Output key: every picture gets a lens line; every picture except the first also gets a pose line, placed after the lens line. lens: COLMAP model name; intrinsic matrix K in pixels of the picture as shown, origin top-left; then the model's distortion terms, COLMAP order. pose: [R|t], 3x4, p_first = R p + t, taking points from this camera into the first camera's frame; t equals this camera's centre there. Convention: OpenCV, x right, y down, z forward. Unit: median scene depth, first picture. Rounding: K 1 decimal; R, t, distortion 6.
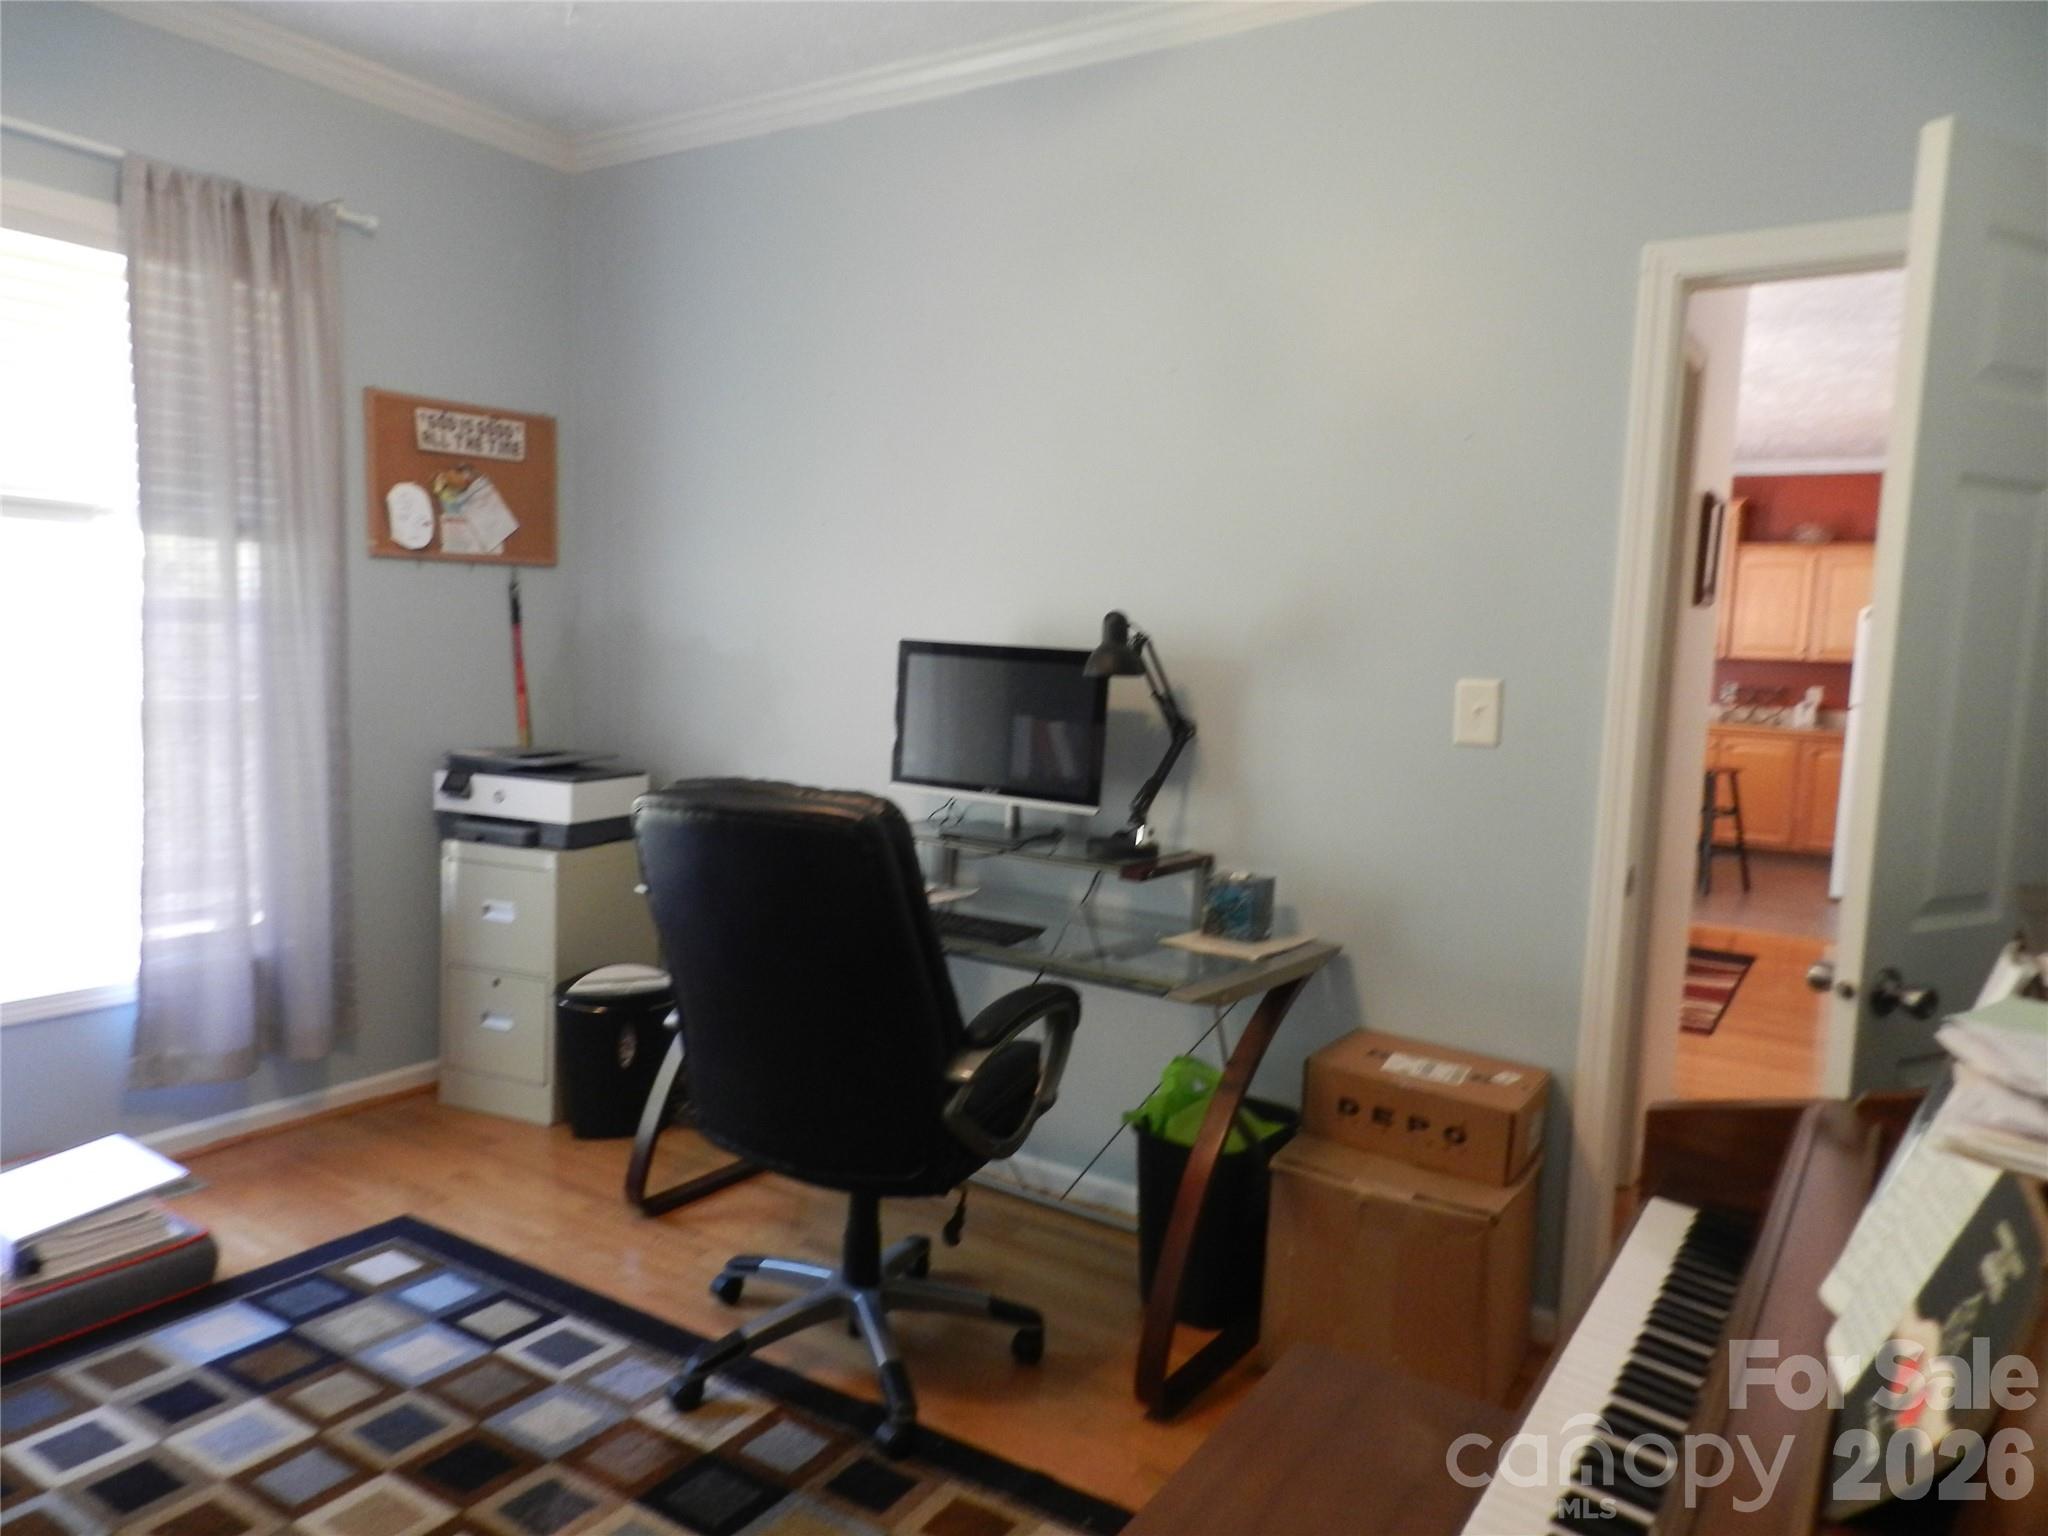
lens RADIAL K [[1394.9, 0, 1029.5], [0, 1394.9, 770.7], [0, 0, 1]] dist [0.025442, -0.003799]
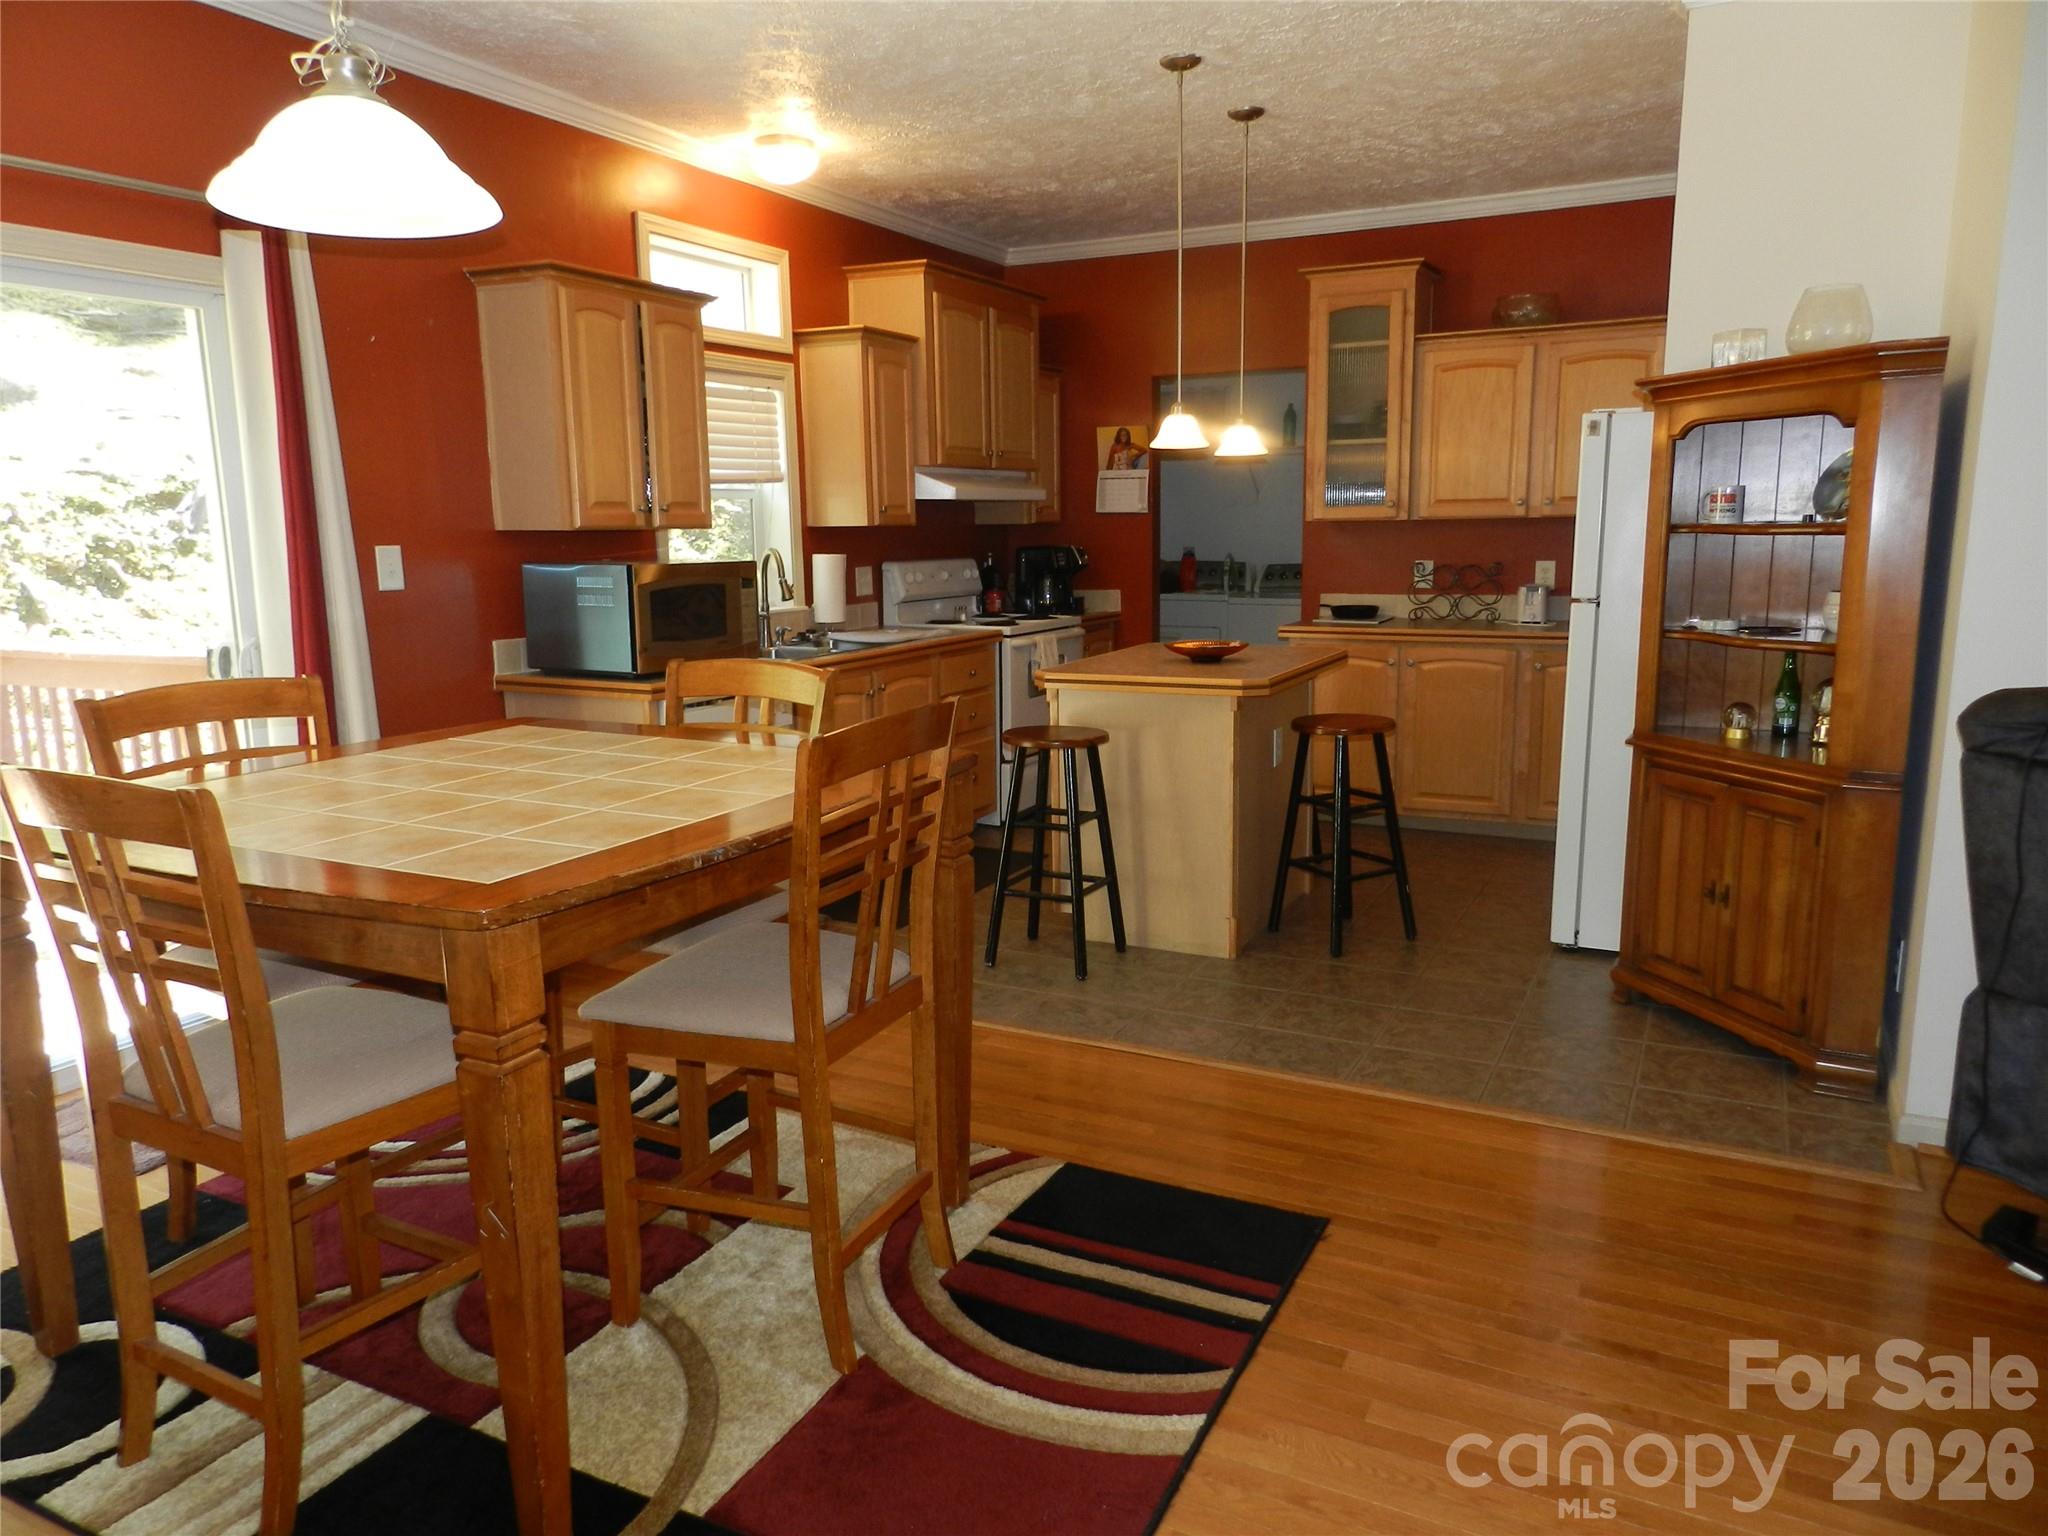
lens RADIAL K [[1394.9, 0, 1021.7], [0, 1394.9, 771.8], [0, 0, 1]] dist [0.025442, -0.003799]
pose [[0.992612, -0.060125, 0.105382, 0.252879], [0.052940, 0.996162, 0.069707, -0.020638], [-0.109169, -0.063613, 0.991986, 0.391181]]
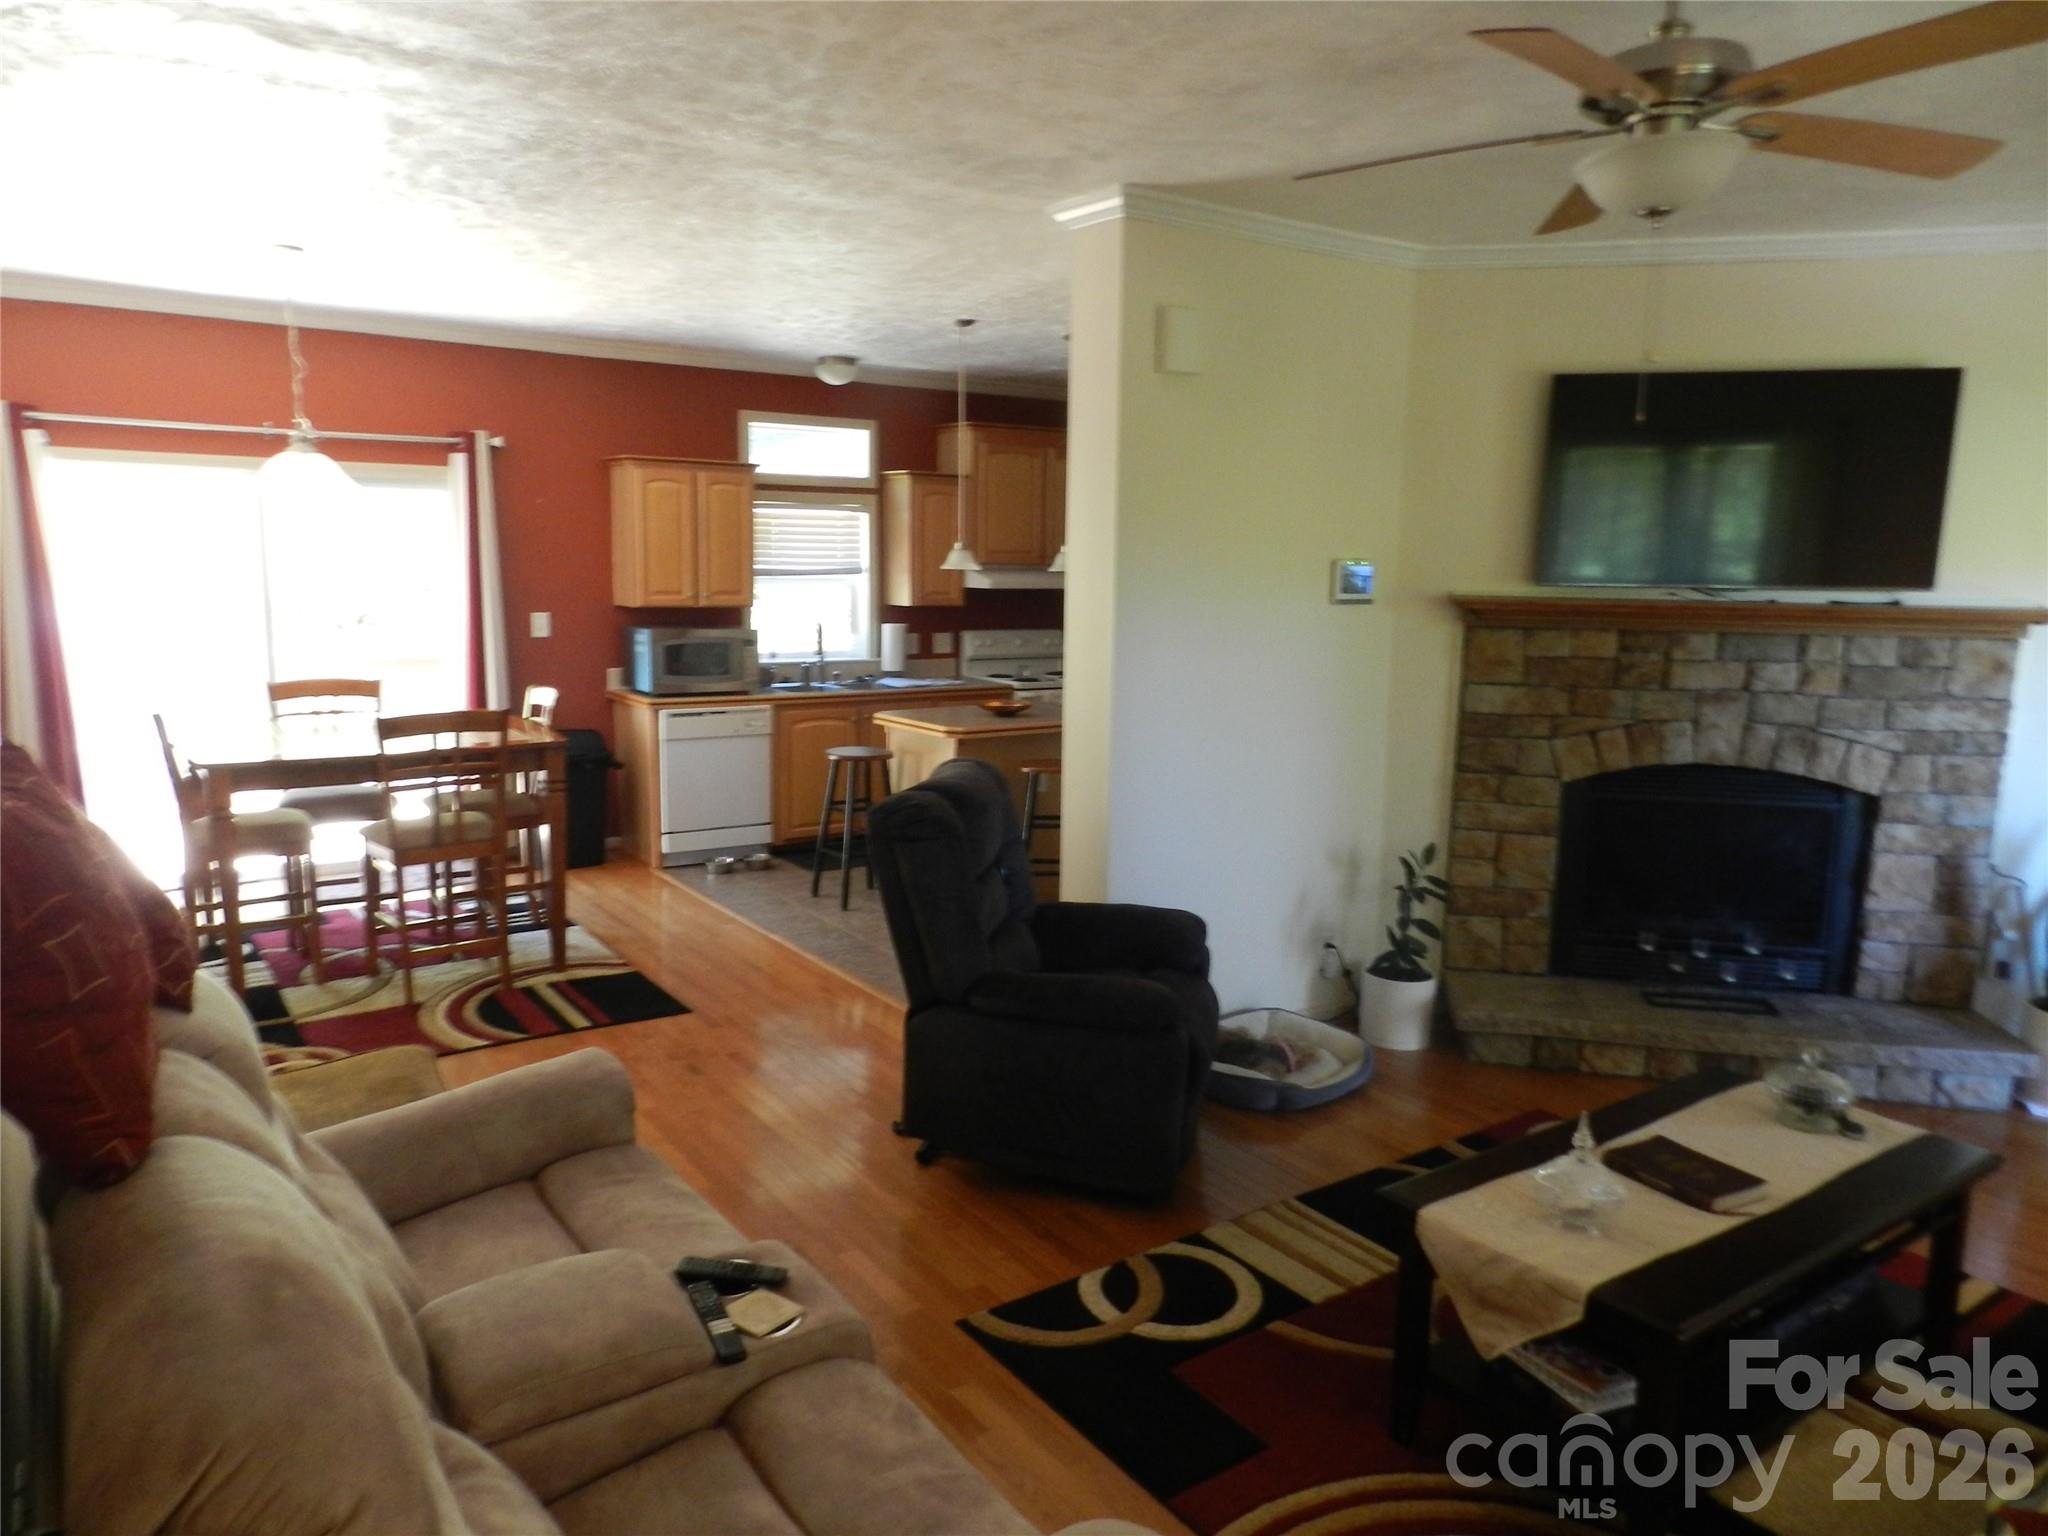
lens RADIAL K [[1394.9, 0, 1026.5], [0, 1394.9, 773.9], [0, 0, 1]] dist [0.025442, -0.003799]
pose [[0.926986, 0.046464, -0.372208, 0.661930], [-0.033841, 0.998611, 0.040379, -0.021125], [0.373567, -0.024835, 0.927271, 0.217091]]
